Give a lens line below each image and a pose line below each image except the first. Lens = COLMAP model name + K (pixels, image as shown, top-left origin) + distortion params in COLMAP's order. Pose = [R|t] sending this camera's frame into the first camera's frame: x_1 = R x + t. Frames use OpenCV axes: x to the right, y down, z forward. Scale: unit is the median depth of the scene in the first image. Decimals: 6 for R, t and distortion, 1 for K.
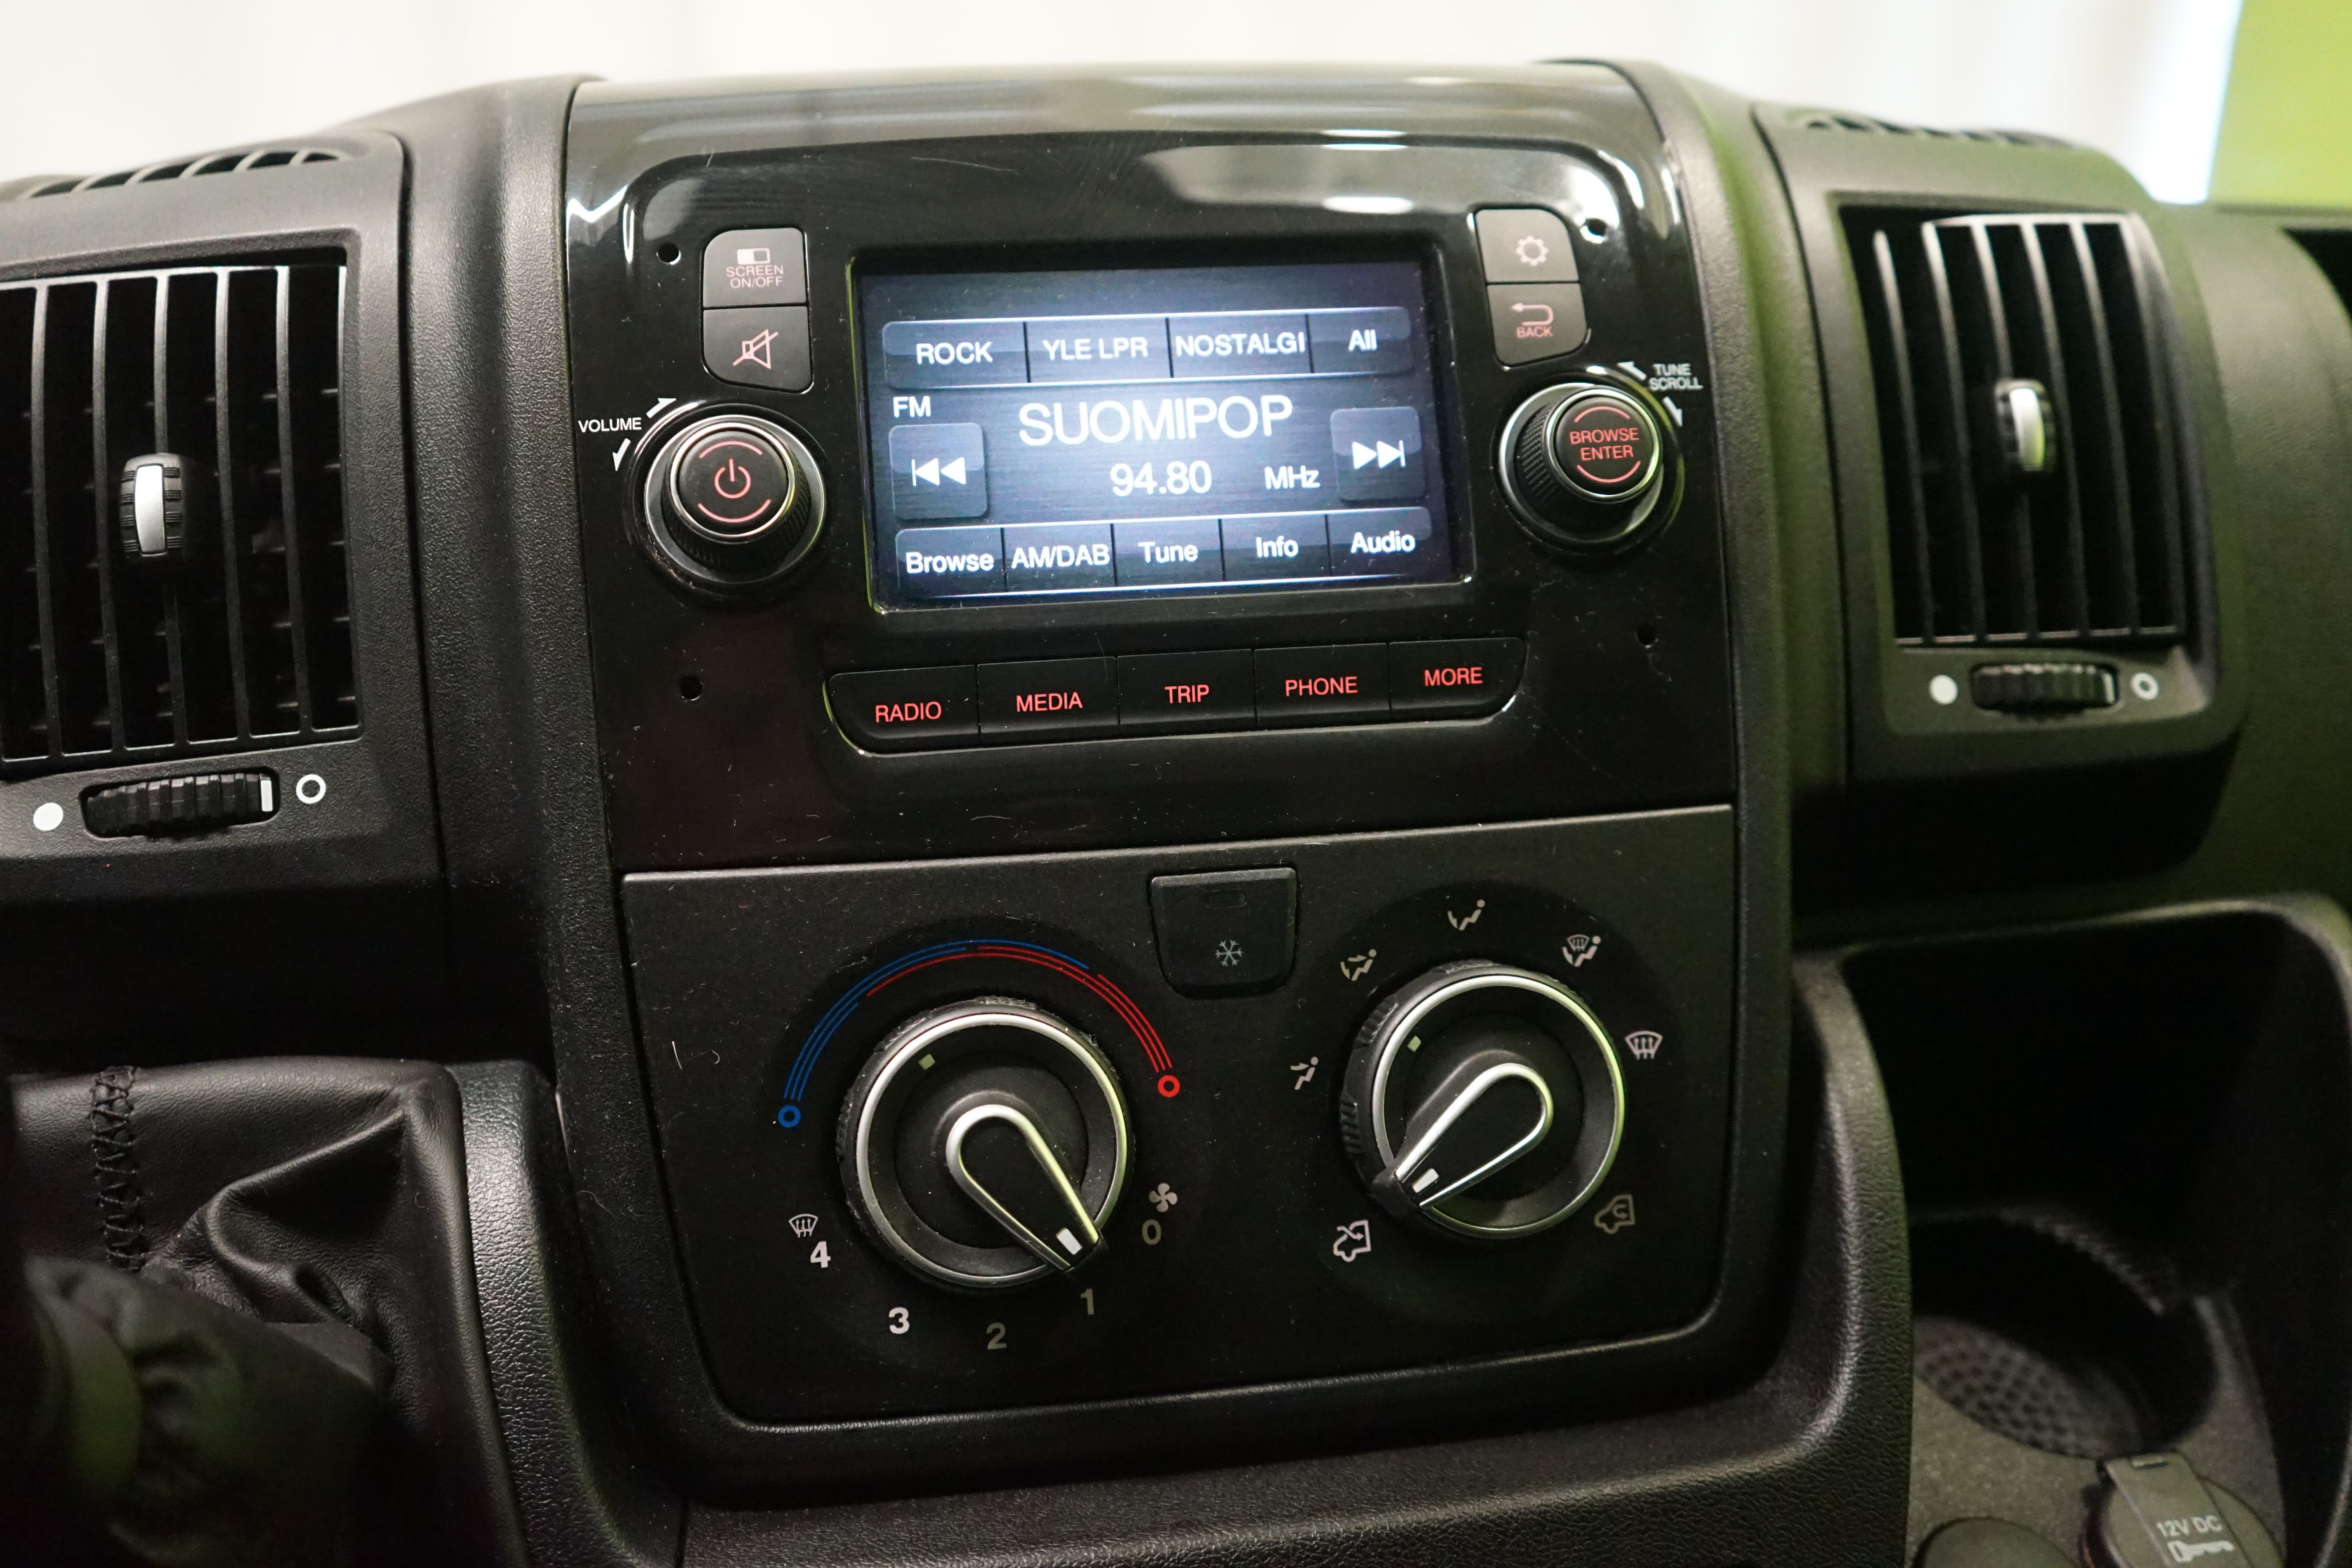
lens RADIAL K [[2156.6, 0, 1178.7], [0, 2156.6, 772.5], [0, 0, 1]] dist [-0.001850, 0.005169]
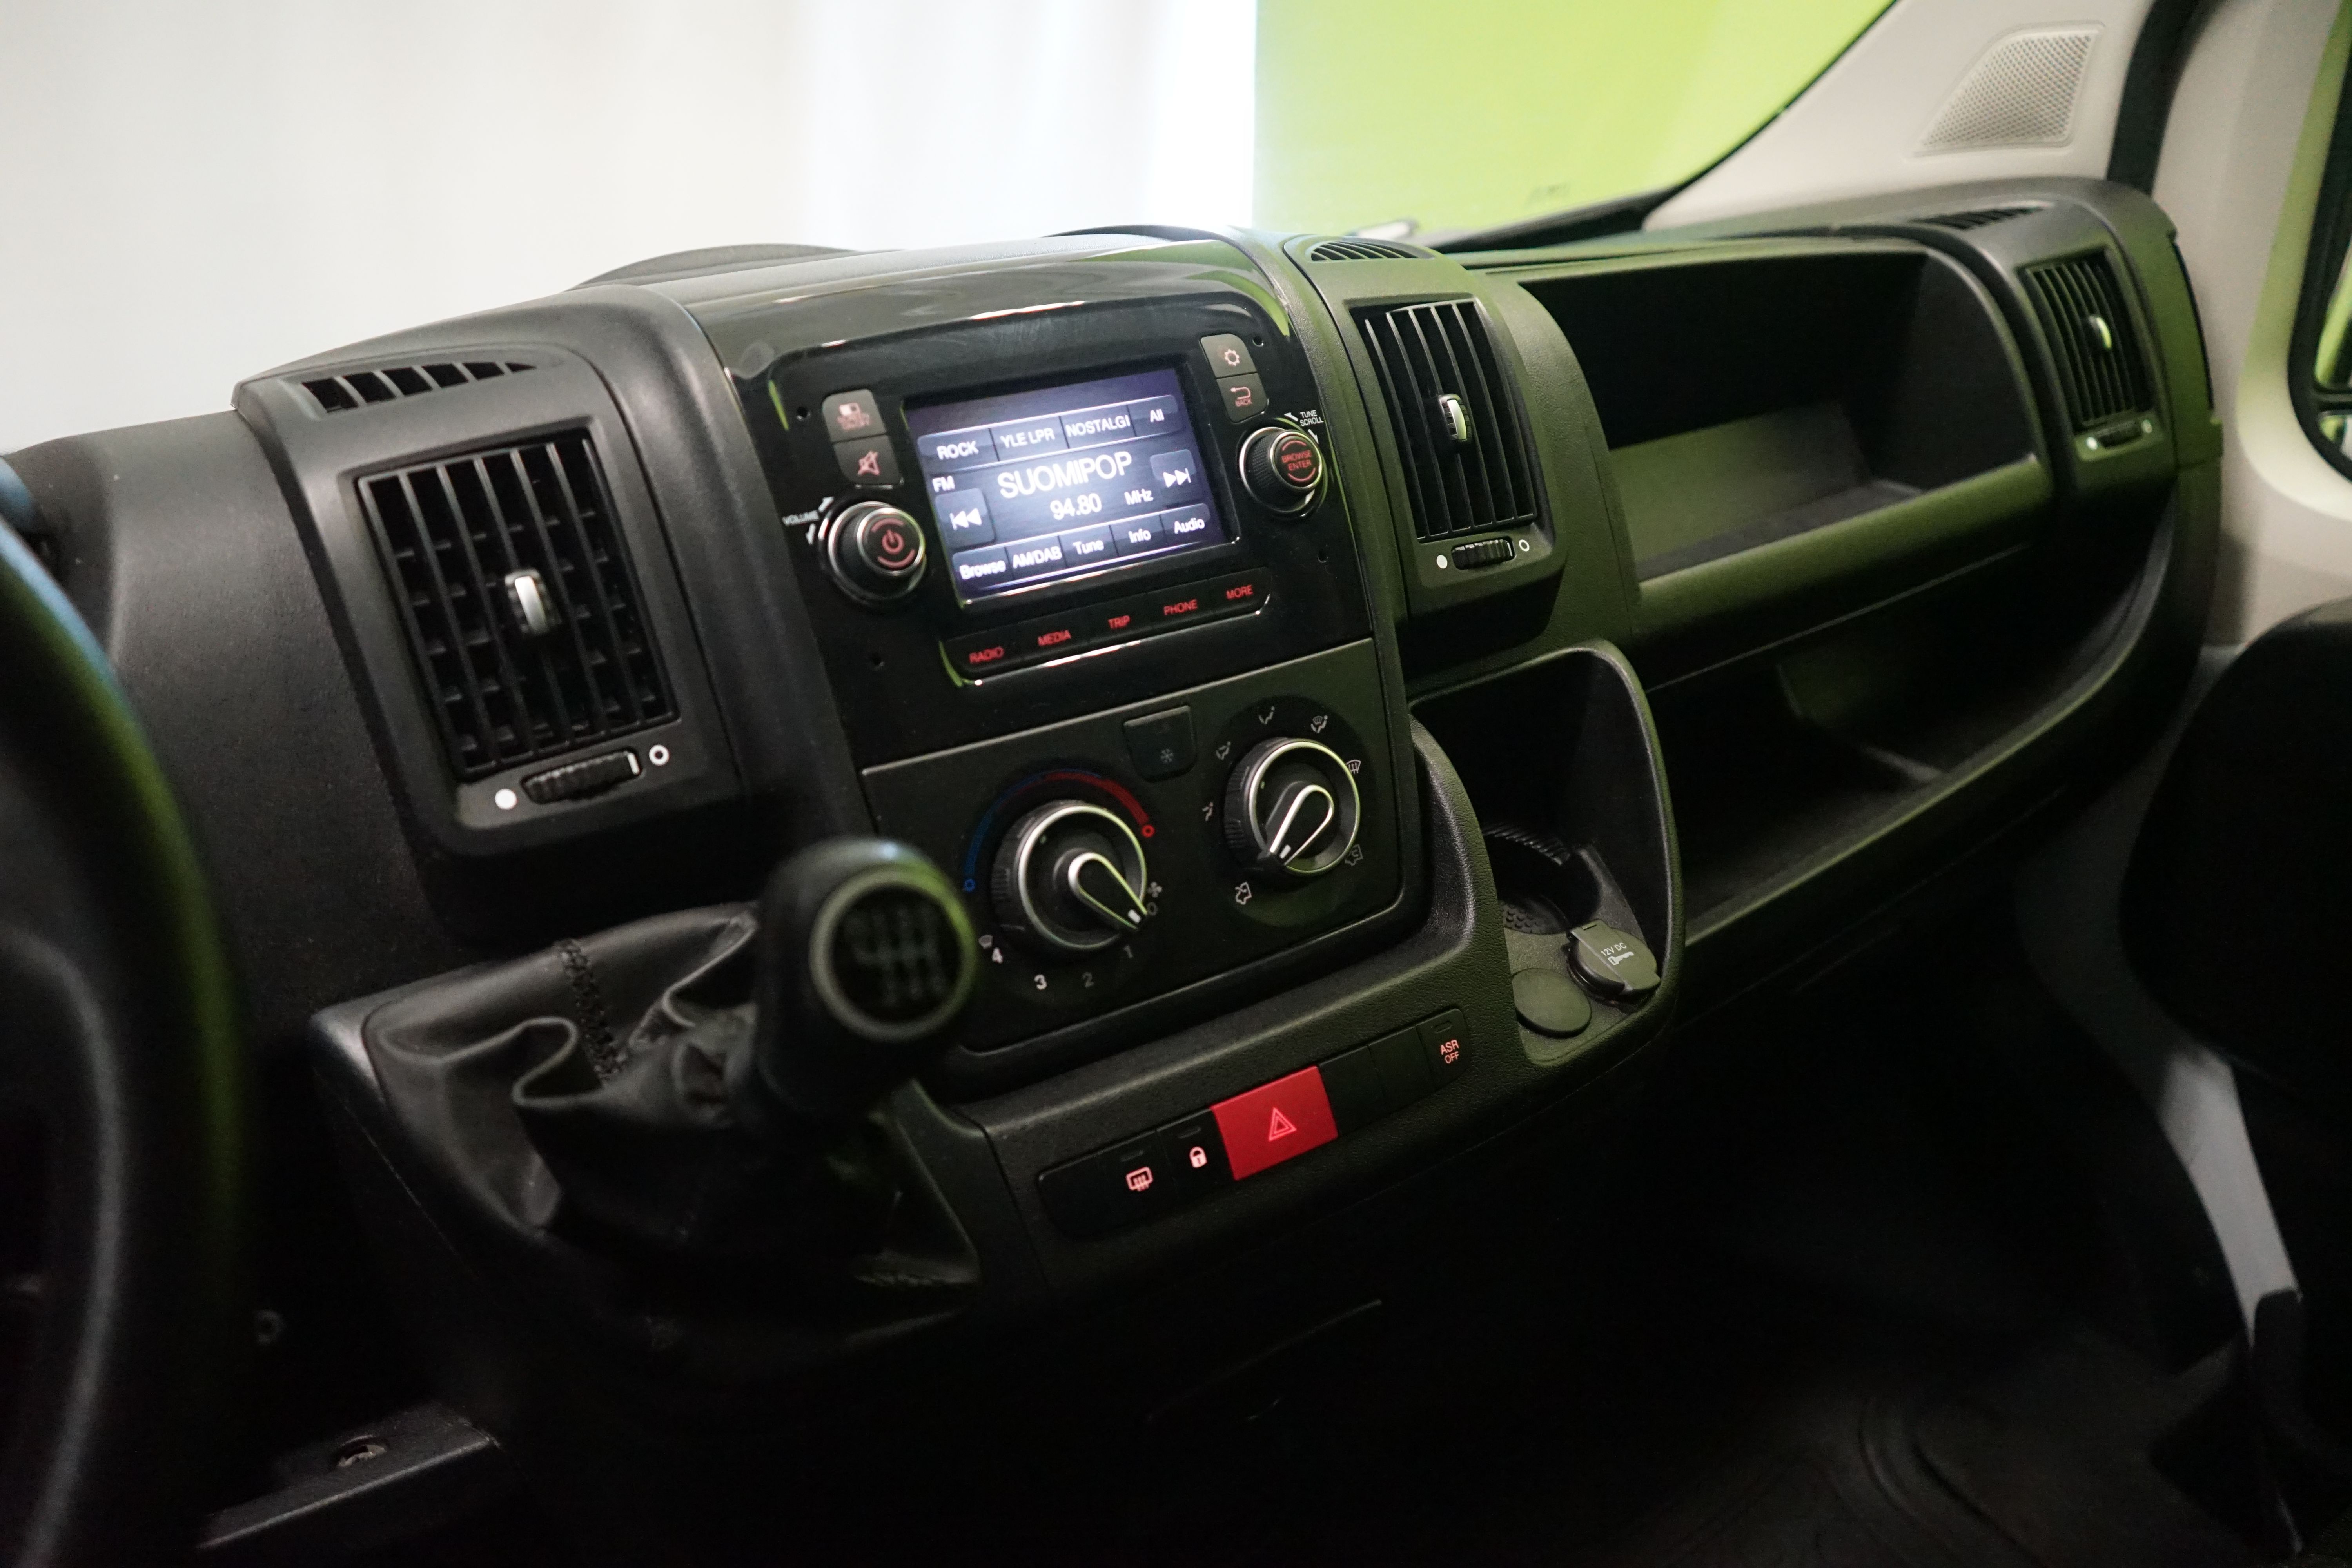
lens RADIAL K [[1922.4, 0, 1179.2], [0, 1922.4, 796.1], [0, 0, 1]] dist [-0.014515, -0.013096]
pose [[0.905492, -0.182889, 0.382930, -0.597687], [0.149609, 0.982007, 0.115239, -0.071340], [-0.397116, -0.047058, 0.916561, -0.527523]]
